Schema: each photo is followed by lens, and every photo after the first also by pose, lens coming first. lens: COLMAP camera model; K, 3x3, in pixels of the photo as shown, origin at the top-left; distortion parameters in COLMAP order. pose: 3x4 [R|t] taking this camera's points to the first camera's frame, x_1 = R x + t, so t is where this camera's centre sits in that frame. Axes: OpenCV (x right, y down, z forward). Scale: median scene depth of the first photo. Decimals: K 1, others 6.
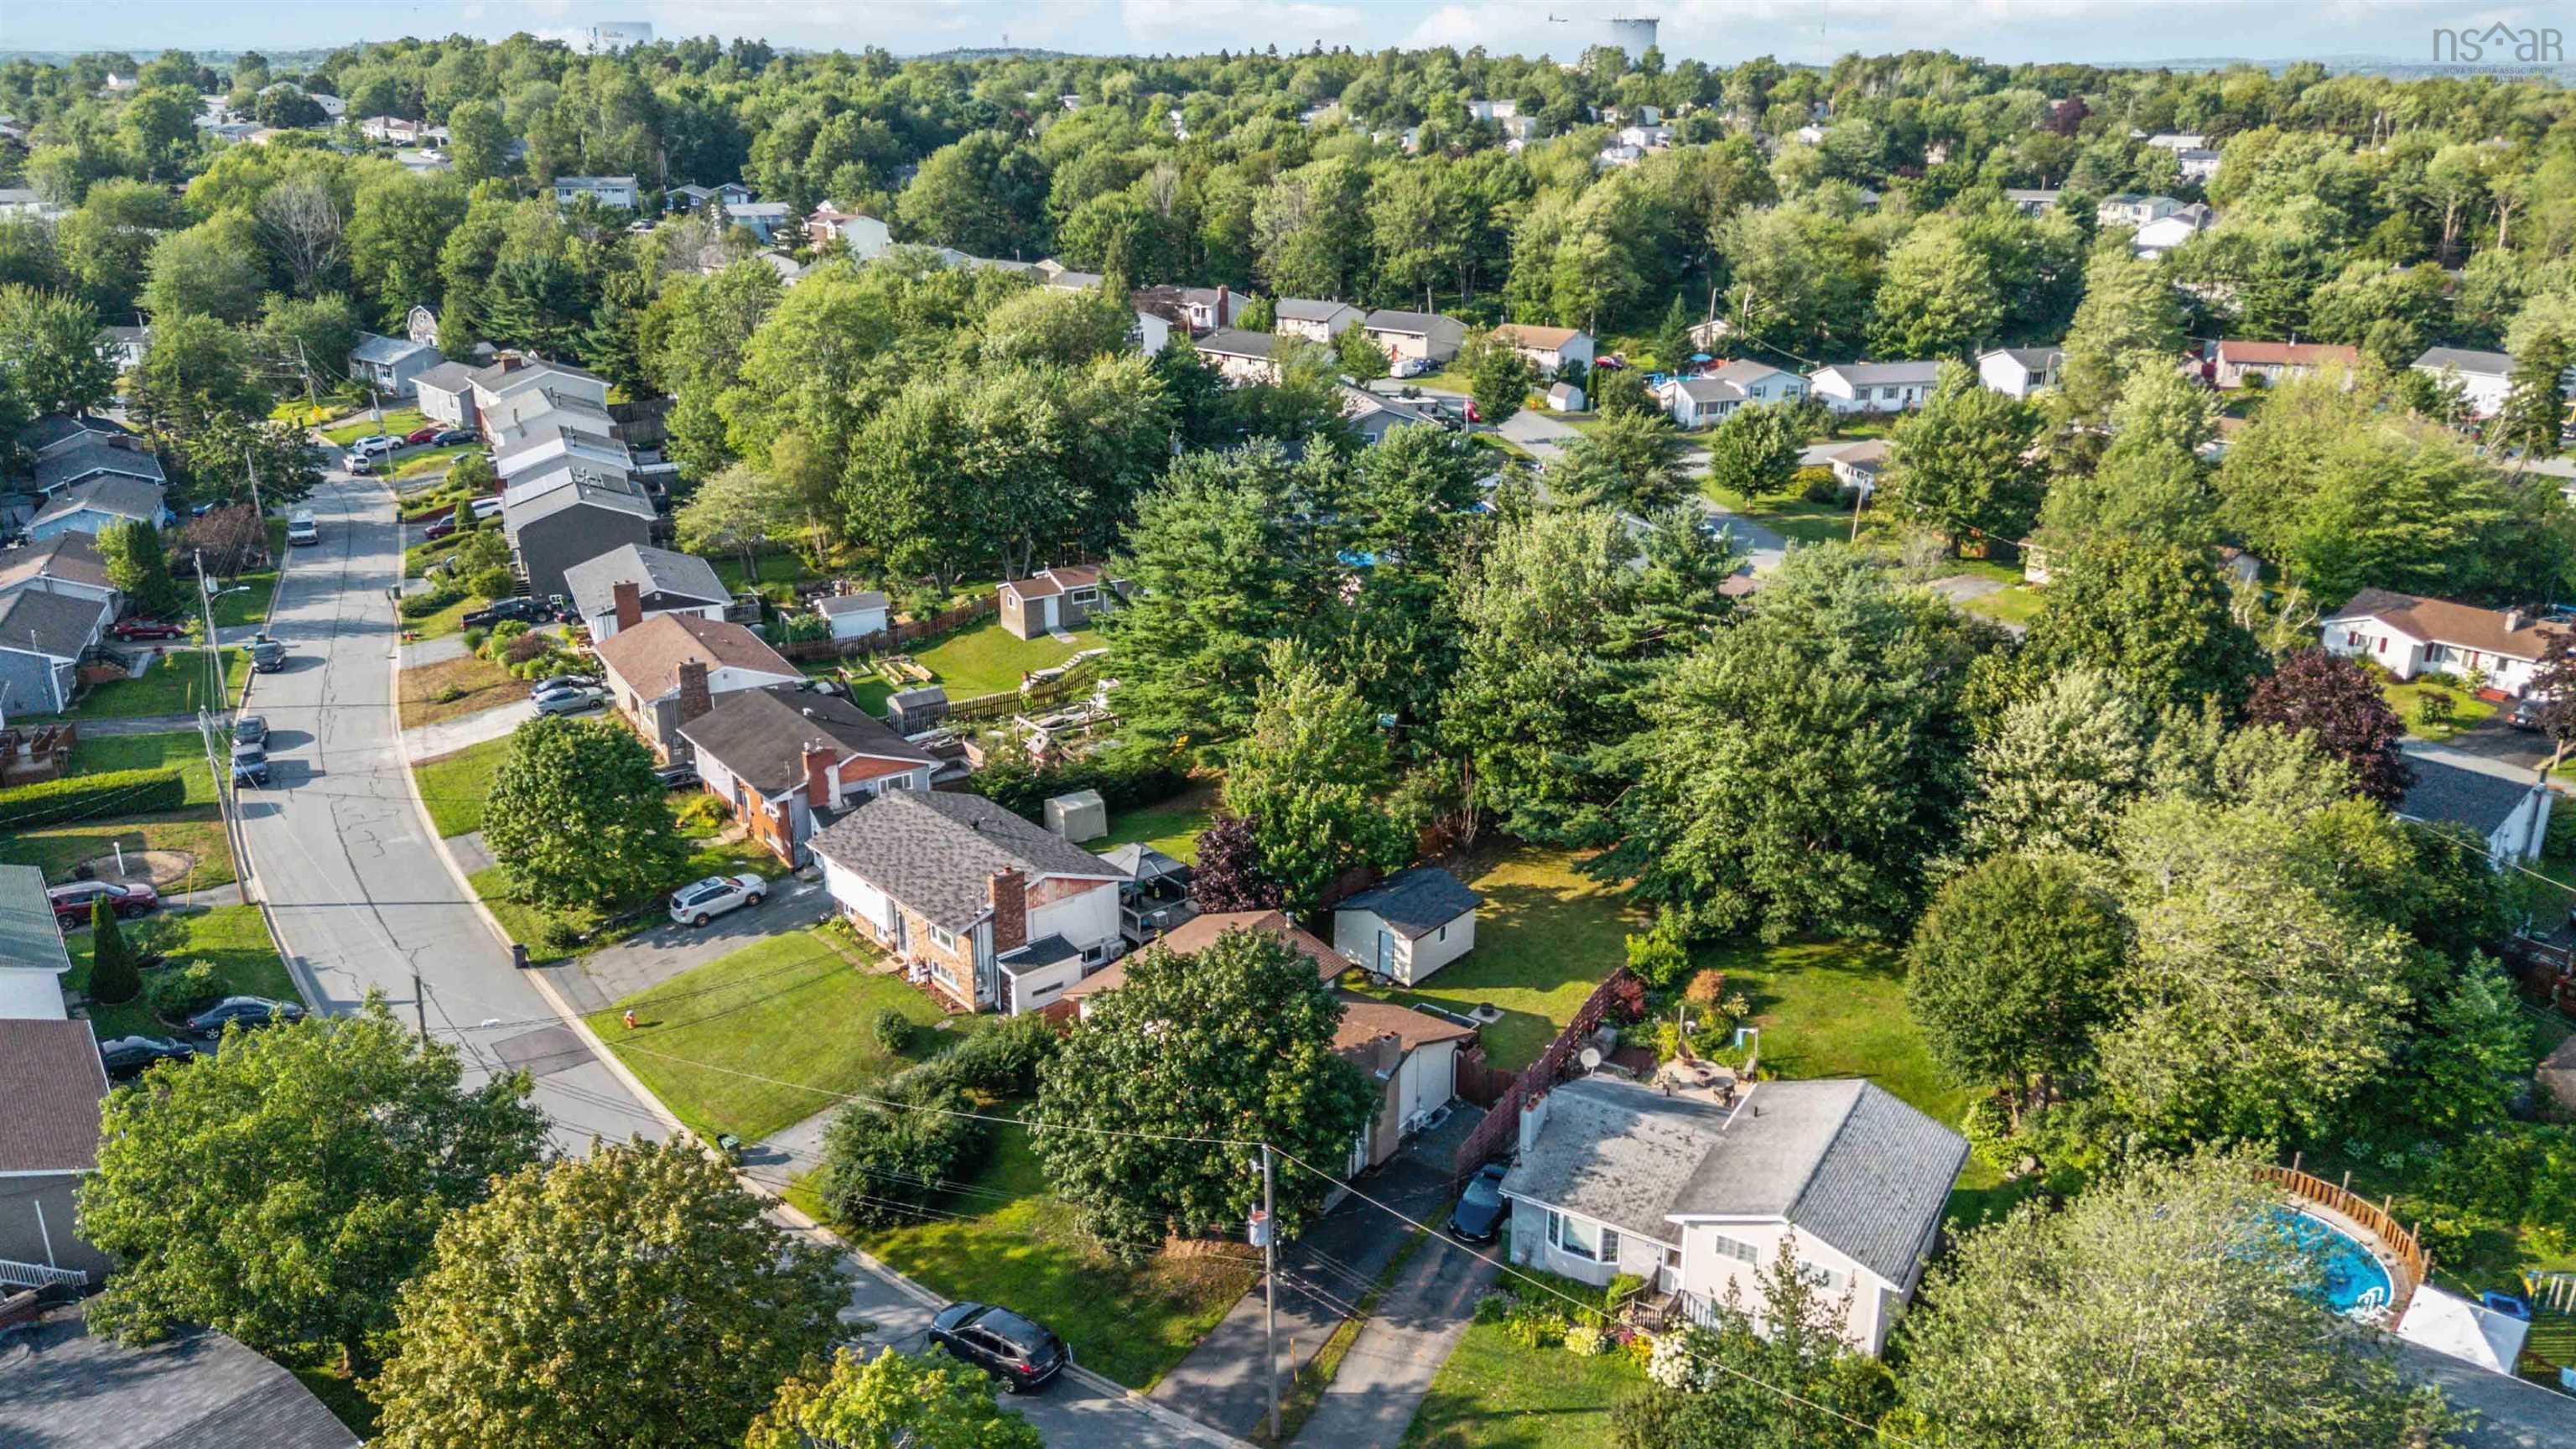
lens RADIAL K [[1896.7, 0, 1293.4], [0, 1896.7, 742.3], [0, 0, 1]] dist [0.074957, -0.069577]
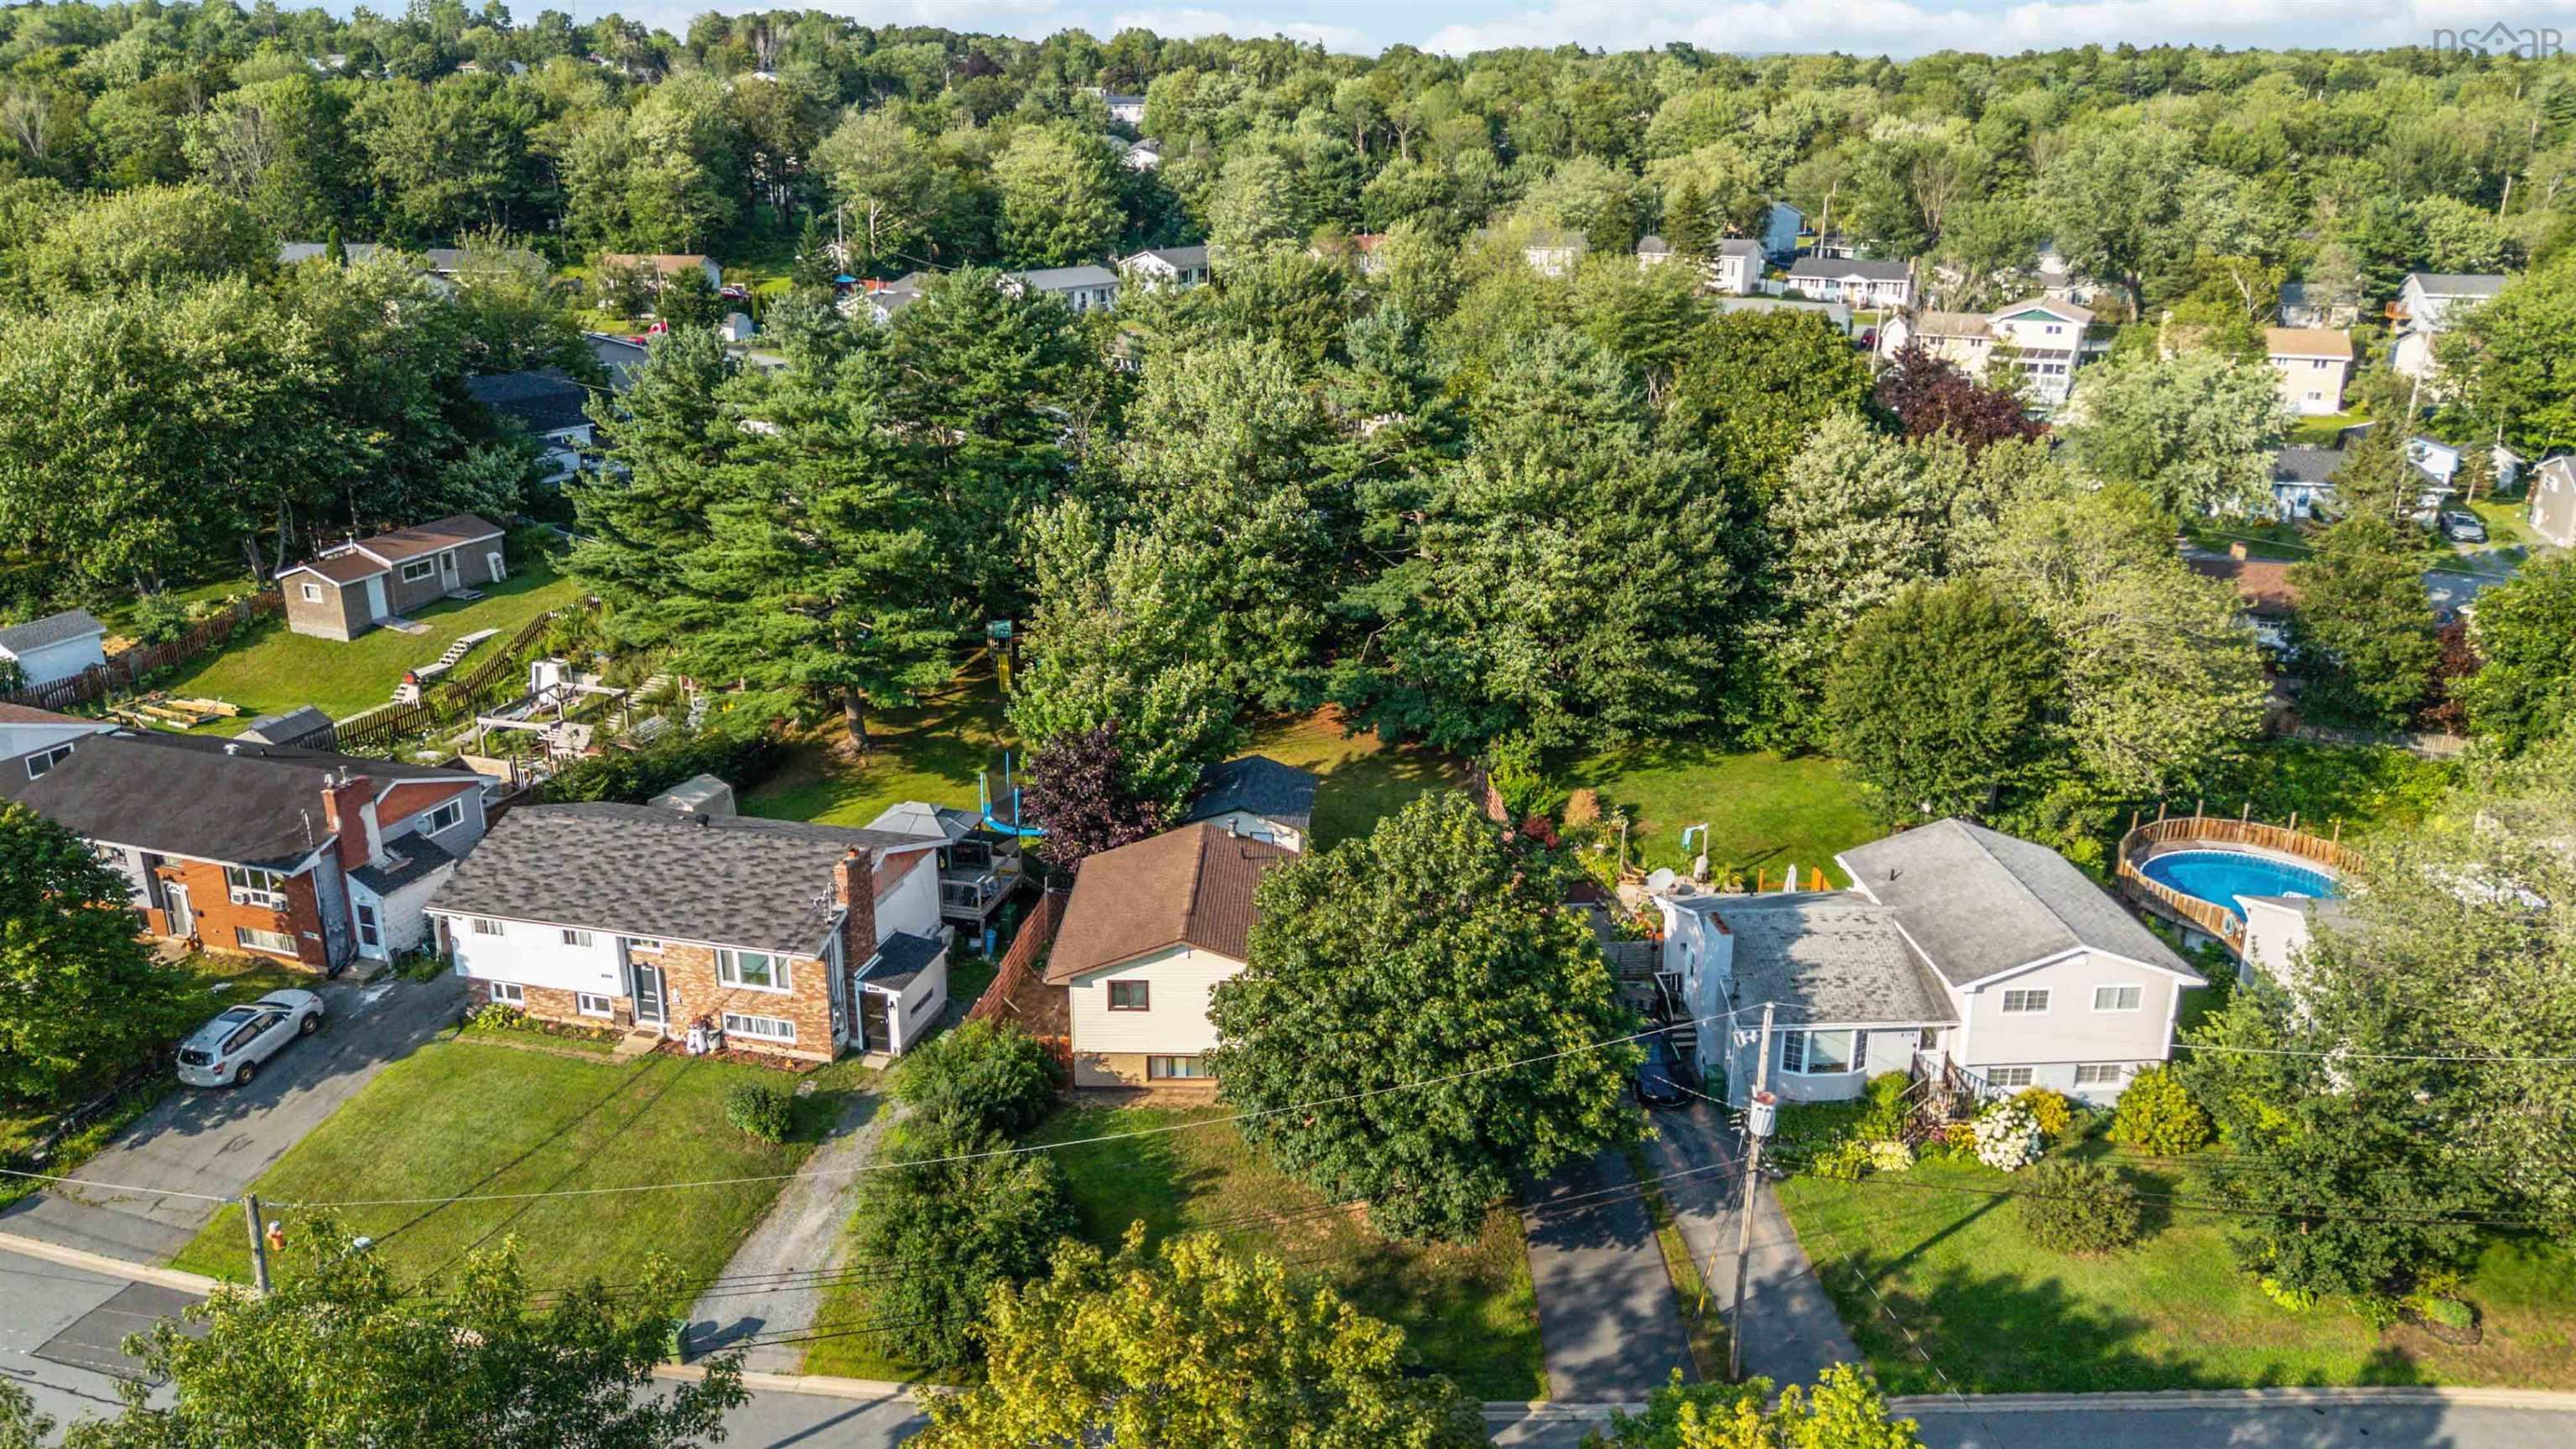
lens RADIAL K [[1896.7, 0, 1300.4], [0, 1896.7, 735.4], [0, 0, 1]] dist [0.074957, -0.069577]
pose [[0.820319, -0.190676, 0.539184, -0.245668], [0.191372, 0.979953, 0.055395, 0.010371], [-0.538938, 0.057743, 0.840364, 0.189418]]
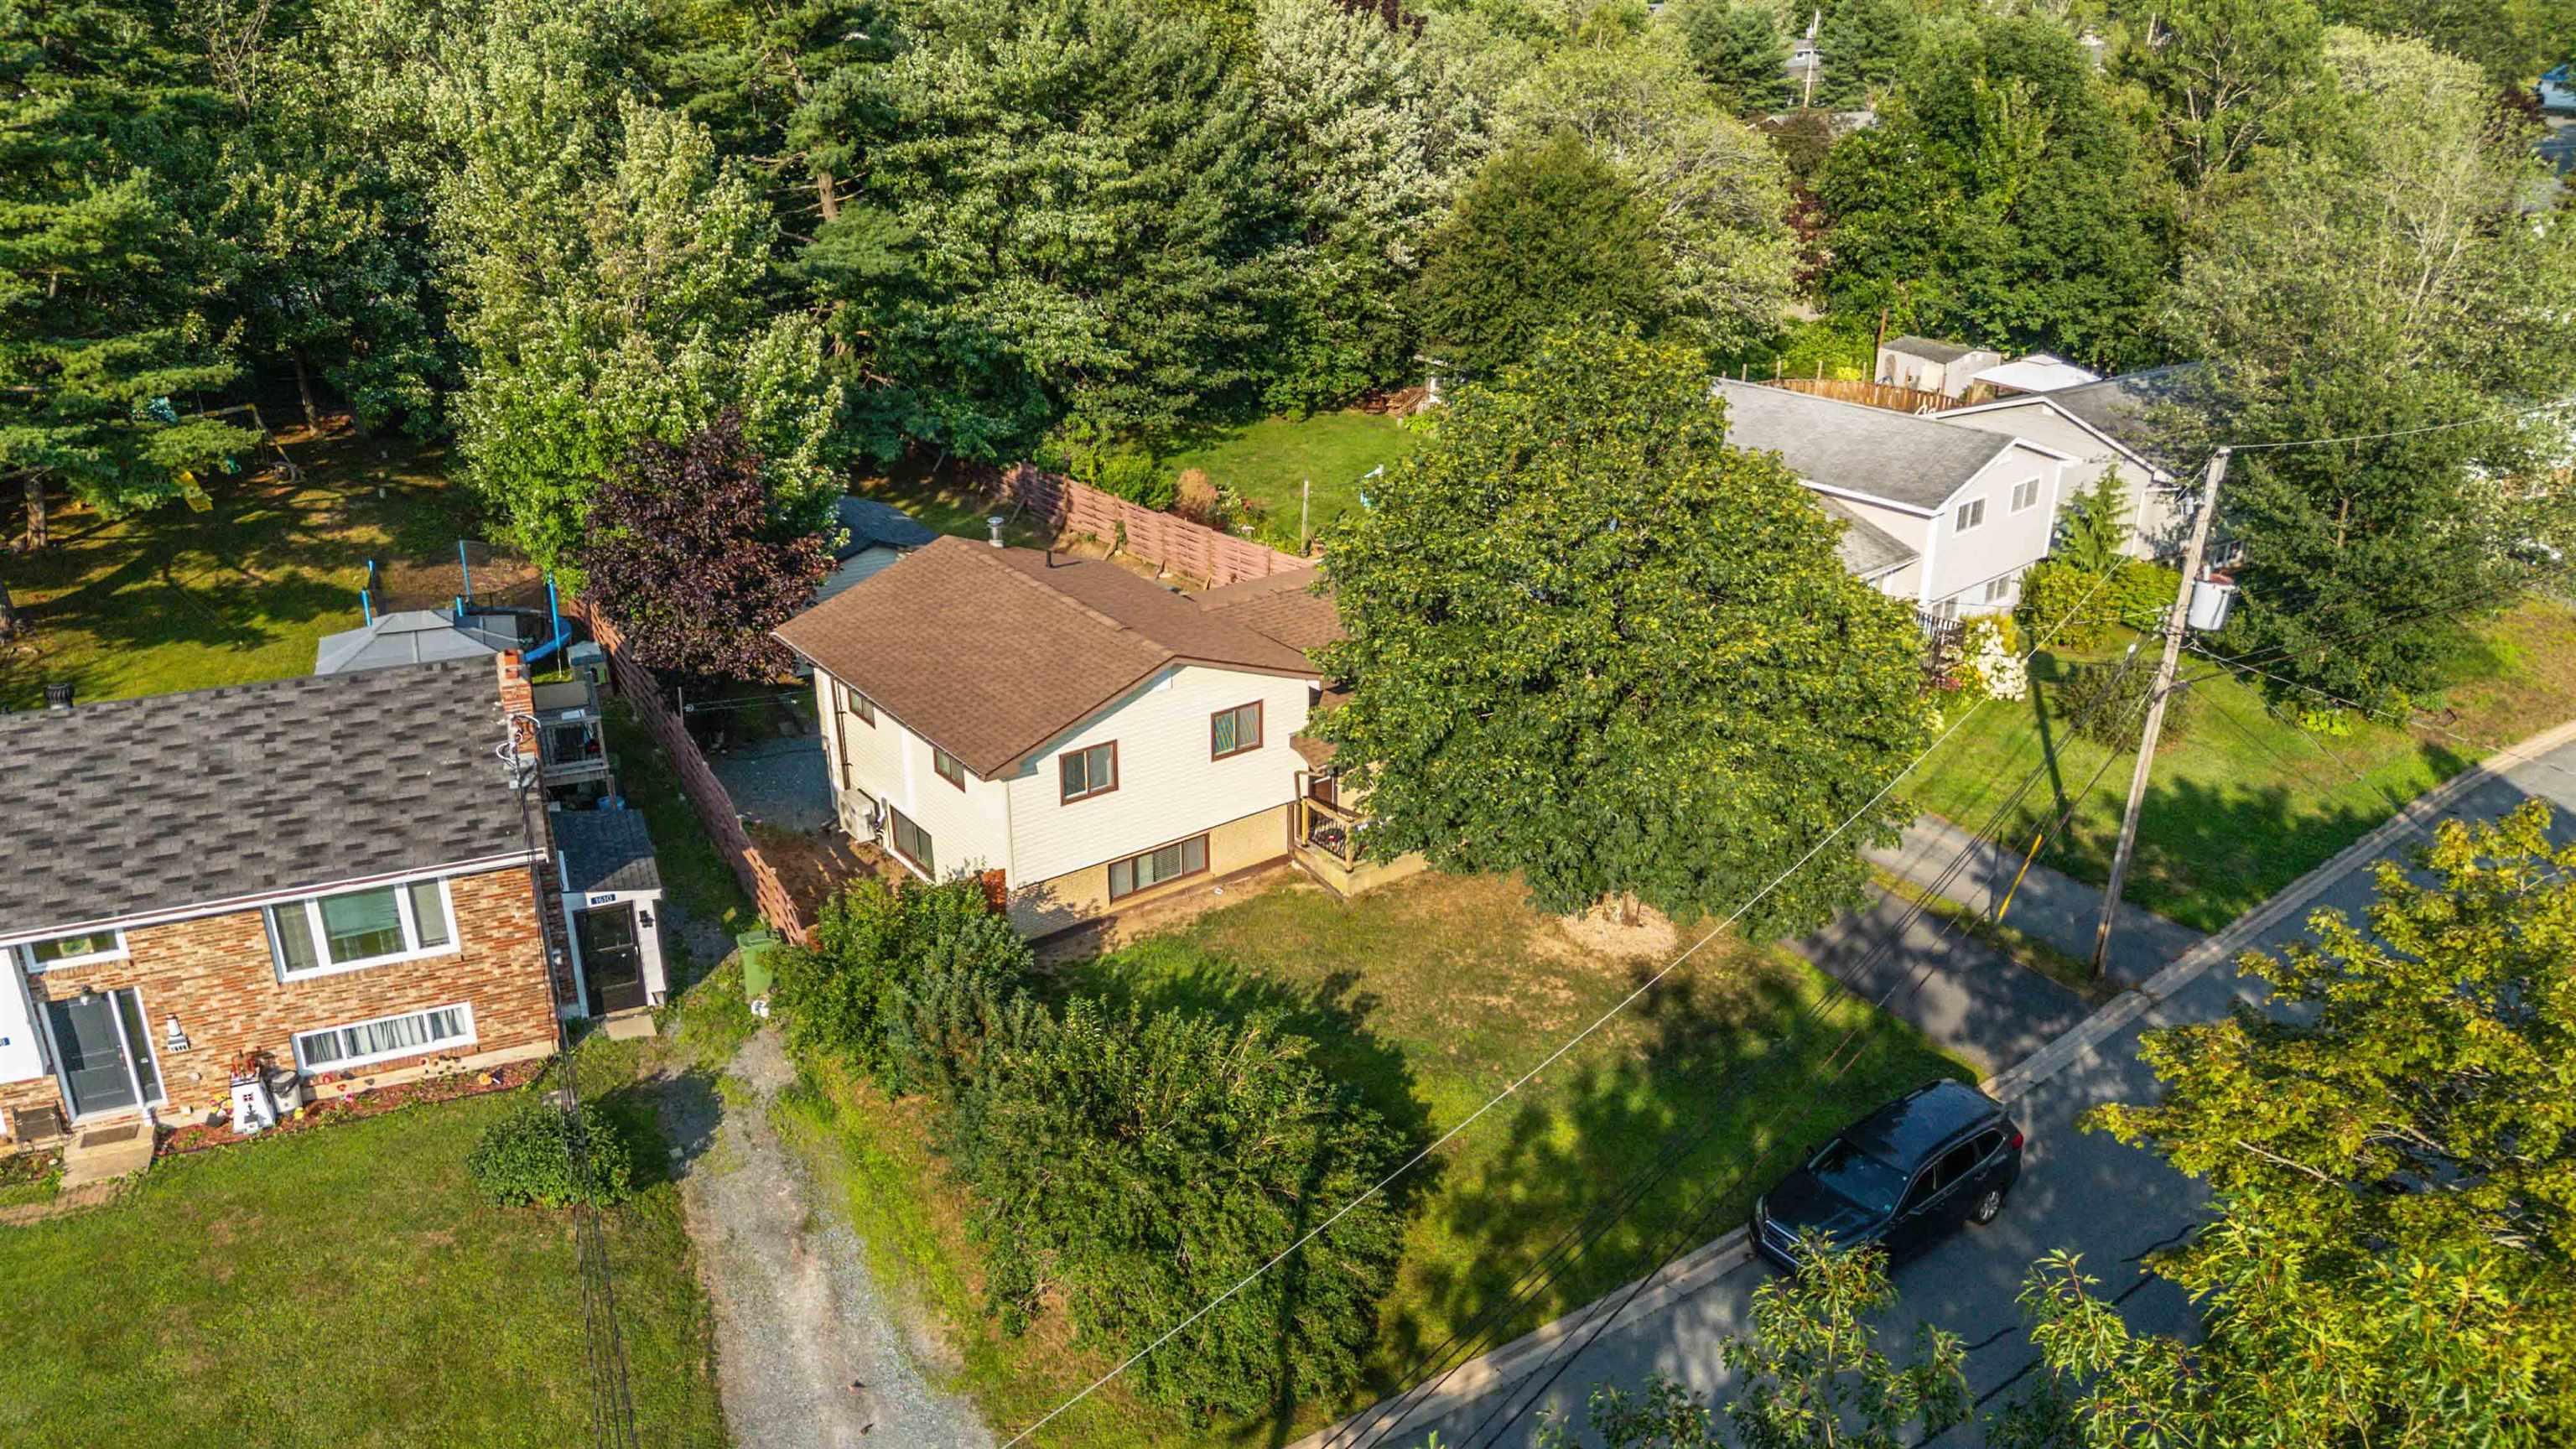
lens RADIAL K [[1896.7, 0, 1291.3], [0, 1896.7, 733.8], [0, 0, 1]] dist [0.074957, -0.069577]
pose [[0.295031, -0.371203, 0.880435, -0.279575], [0.318210, 0.907021, 0.275781, 0.015918], [-0.900944, 0.198799, 0.385719, 0.450008]]
